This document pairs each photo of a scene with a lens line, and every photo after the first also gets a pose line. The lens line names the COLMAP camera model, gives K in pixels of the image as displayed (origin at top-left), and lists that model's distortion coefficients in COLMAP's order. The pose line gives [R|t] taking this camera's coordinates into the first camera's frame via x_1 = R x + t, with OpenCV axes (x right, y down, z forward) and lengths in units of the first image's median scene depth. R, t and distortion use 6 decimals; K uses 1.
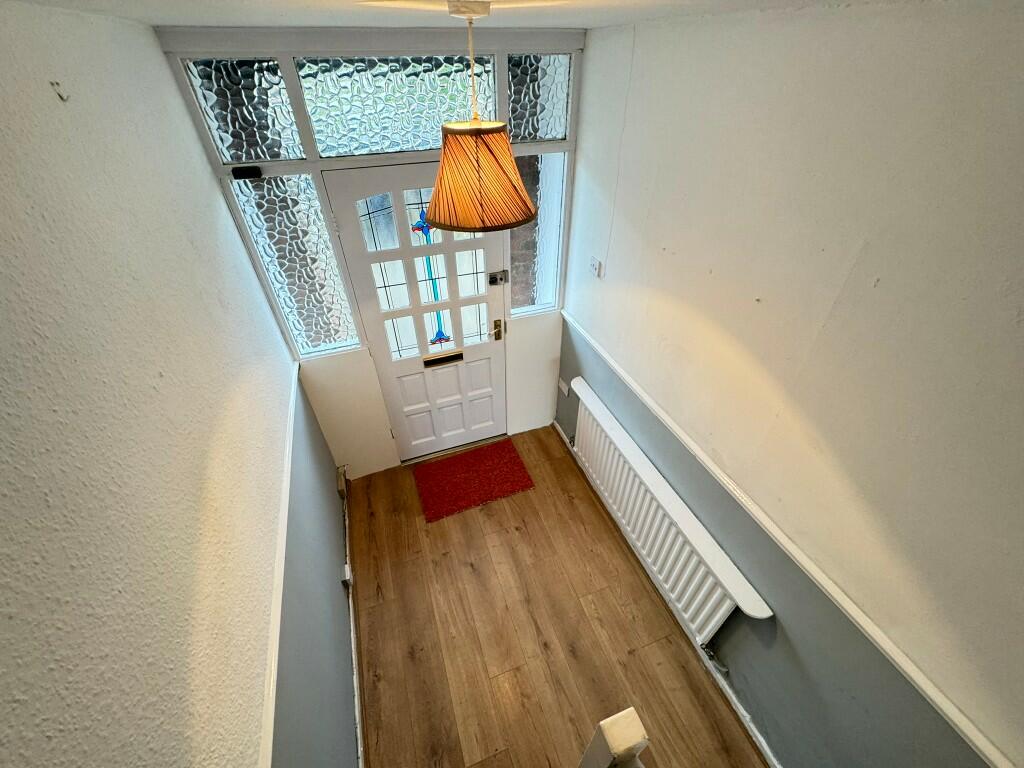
lens RADIAL K [[408.1, 0, 512.1], [0, 408.1, 384.3], [0, 0, 1]] dist [-0.002460, 0.000691]
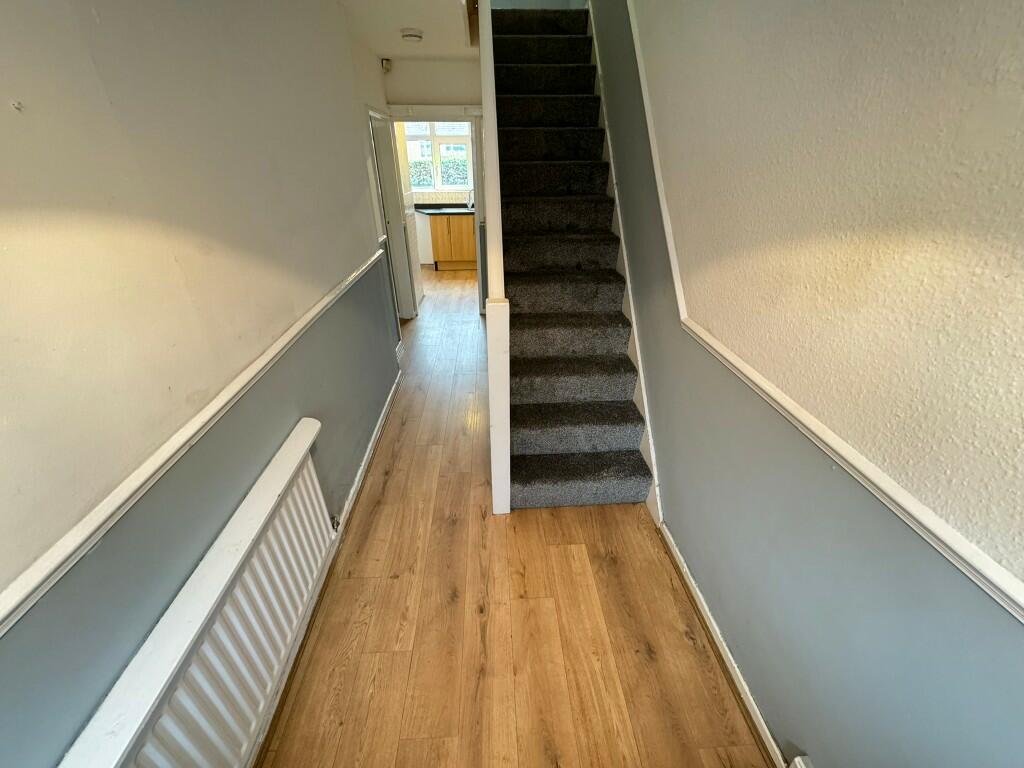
lens RADIAL K [[408.1, 0, 511.9], [0, 408.1, 383.6], [0, 0, 1]] dist [-0.002460, 0.000691]
pose [[-0.957230, -0.132925, 0.256987, -0.126067], [0.189115, 0.384761, 0.903435, -0.265061], [-0.218968, 0.913394, -0.343167, 0.850974]]
